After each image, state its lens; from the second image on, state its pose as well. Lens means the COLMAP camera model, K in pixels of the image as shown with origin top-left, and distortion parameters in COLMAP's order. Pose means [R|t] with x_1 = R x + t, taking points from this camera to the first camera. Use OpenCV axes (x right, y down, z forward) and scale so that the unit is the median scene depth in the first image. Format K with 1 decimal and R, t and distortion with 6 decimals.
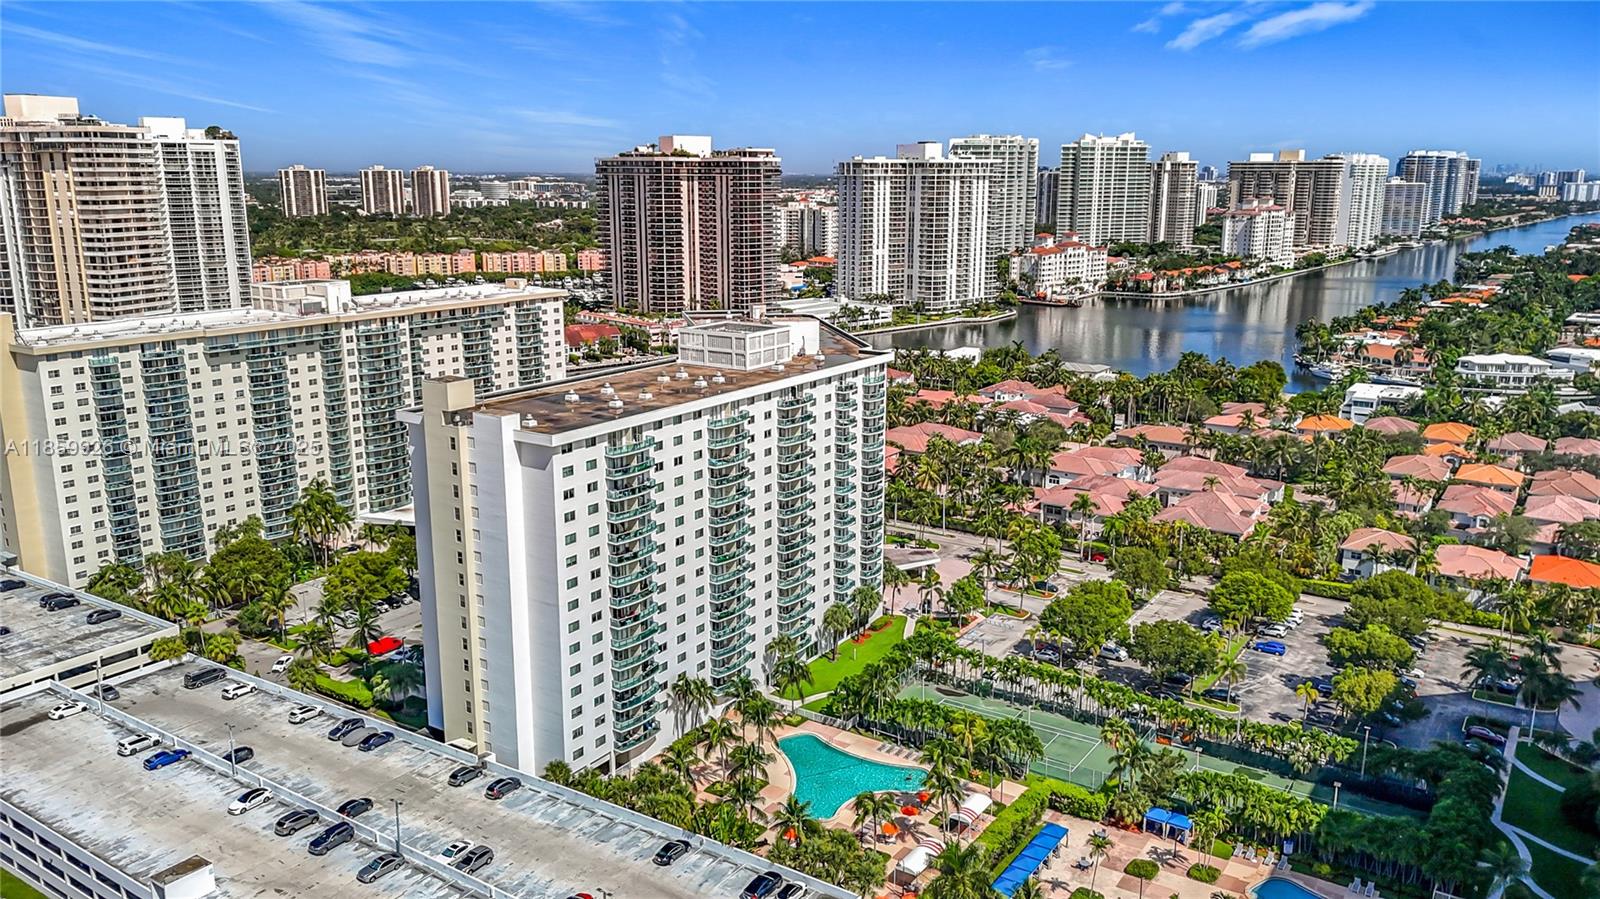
lens RADIAL K [[1212.4, 0, 797.5], [0, 1212.4, 447.9], [0, 0, 1]] dist [0.038146, -0.003704]
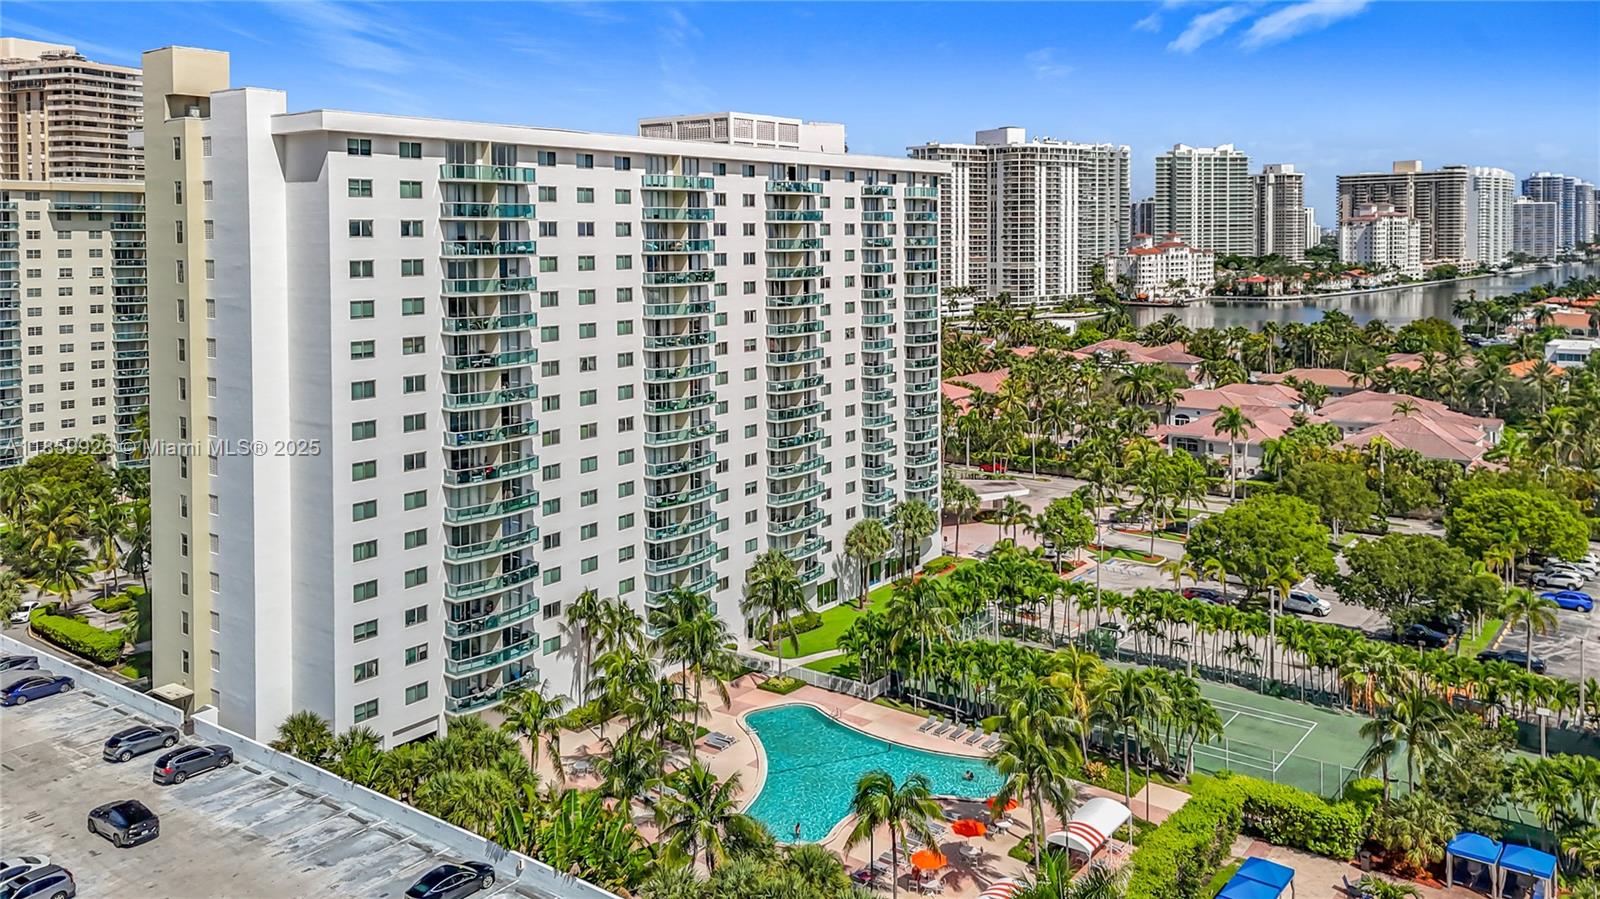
lens RADIAL K [[1232.2, 0, 804.1], [0, 1232.2, 280.7], [0, 0, 1]] dist [0.031859, -0.003509]
pose [[0.997792, -0.007304, -0.066011, 0.034536], [-0.004985, 0.982896, -0.184096, 0.098282], [0.066226, 0.184019, 0.980689, 0.257030]]
